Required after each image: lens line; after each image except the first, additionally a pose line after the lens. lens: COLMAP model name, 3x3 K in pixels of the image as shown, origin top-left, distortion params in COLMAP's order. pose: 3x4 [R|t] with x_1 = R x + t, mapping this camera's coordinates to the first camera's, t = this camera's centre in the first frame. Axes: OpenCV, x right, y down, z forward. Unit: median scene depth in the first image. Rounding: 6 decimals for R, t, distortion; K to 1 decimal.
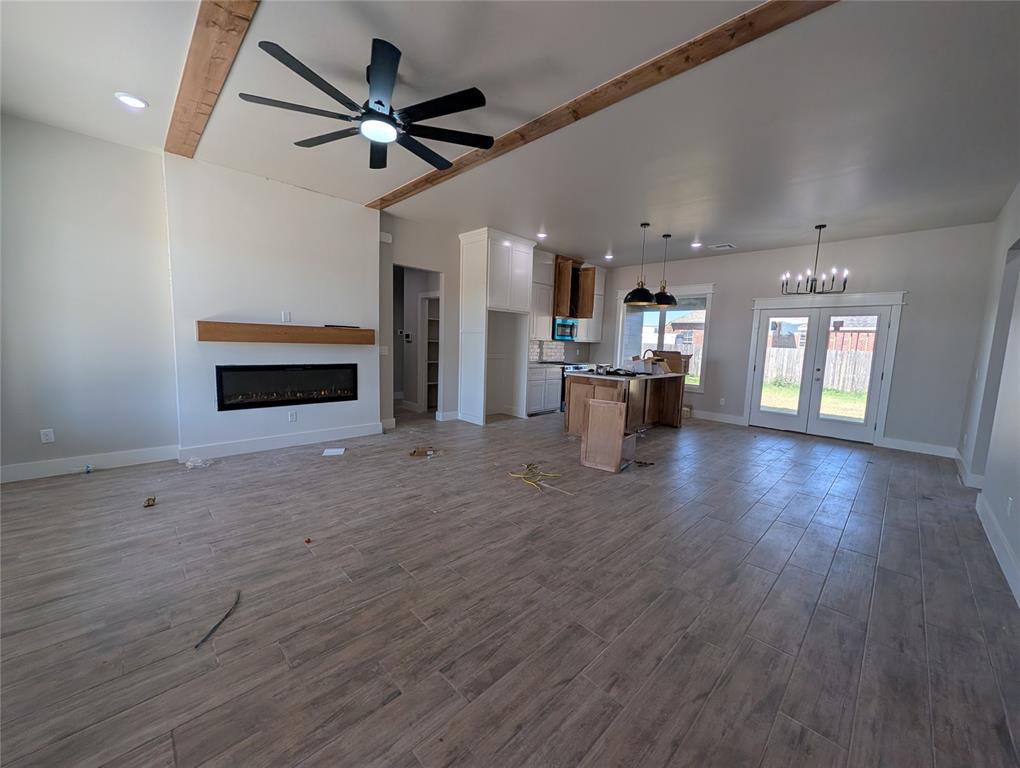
lens RADIAL K [[392.7, 0, 510.7], [0, 392.7, 383.9], [0, 0, 1]] dist [0.000409, -0.000065]
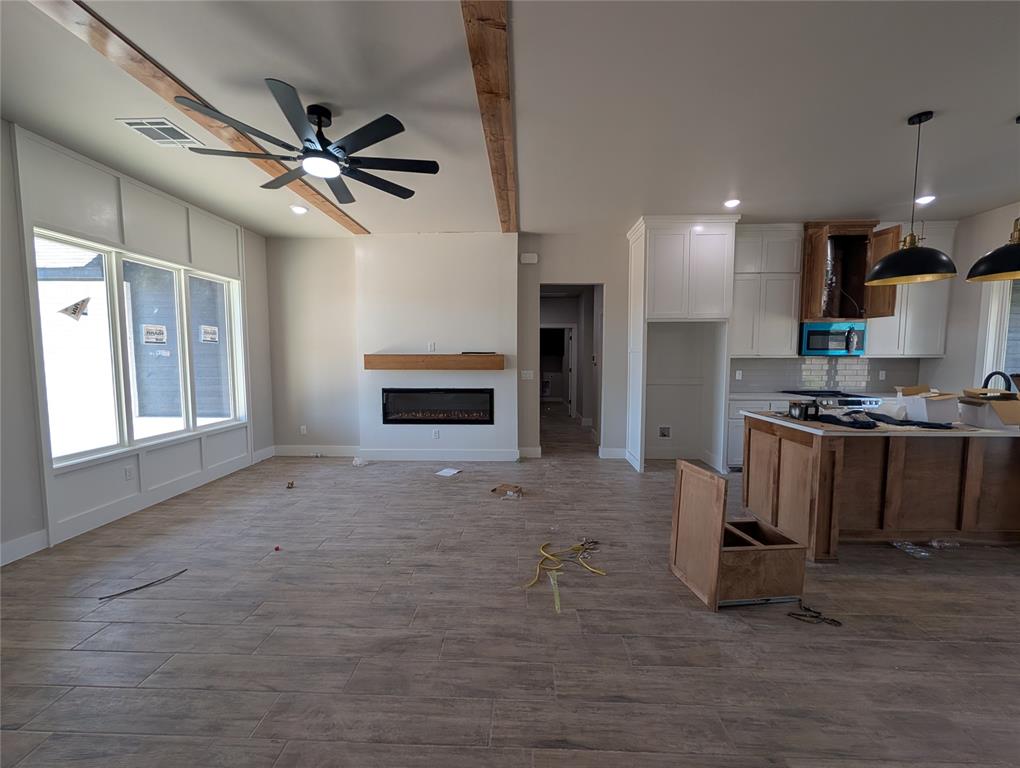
lens RADIAL K [[392.7, 0, 509.1], [0, 392.7, 386.1], [0, 0, 1]] dist [0.000409, -0.000065]
pose [[0.686540, 0.021691, -0.726768, 0.429715], [-0.053291, 0.998368, -0.020544, -0.045641], [0.725137, 0.052835, 0.686575, 0.388615]]
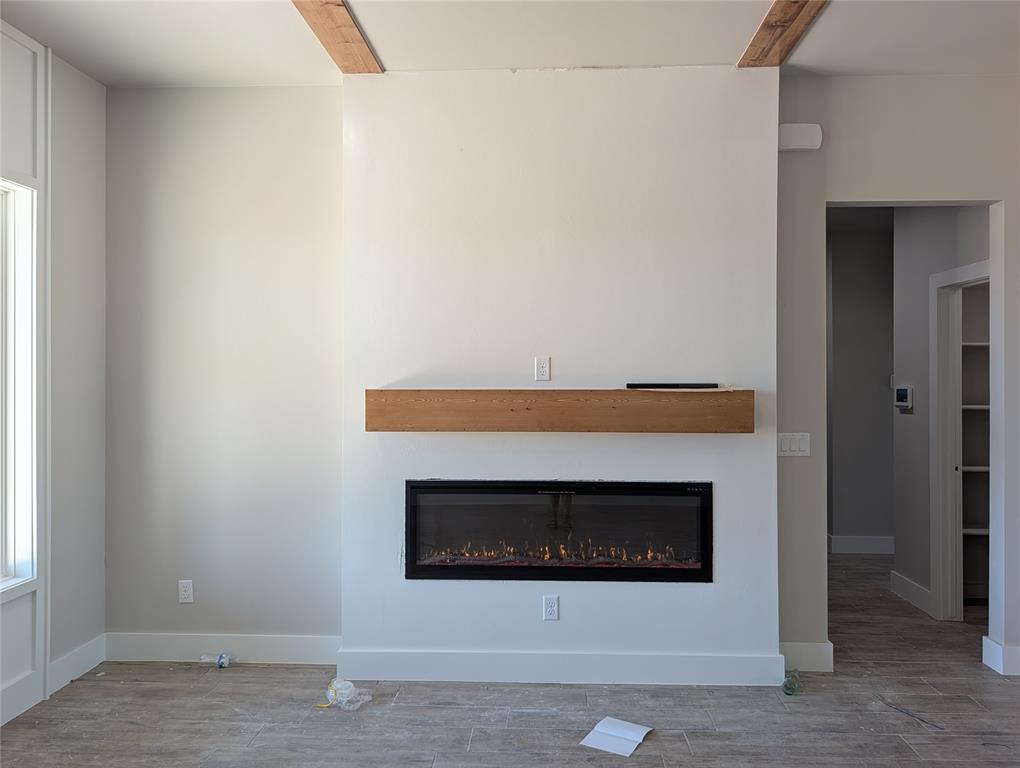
lens RADIAL K [[729.4, 0, 519.7], [0, 729.4, 379.9], [0, 0, 1]] dist [0.009164, -0.004199]
pose [[0.681305, -0.032468, -0.731279, -0.010219], [-0.054207, 0.994035, -0.094637, -0.084656], [0.729990, 0.104117, 0.675481, 0.456395]]
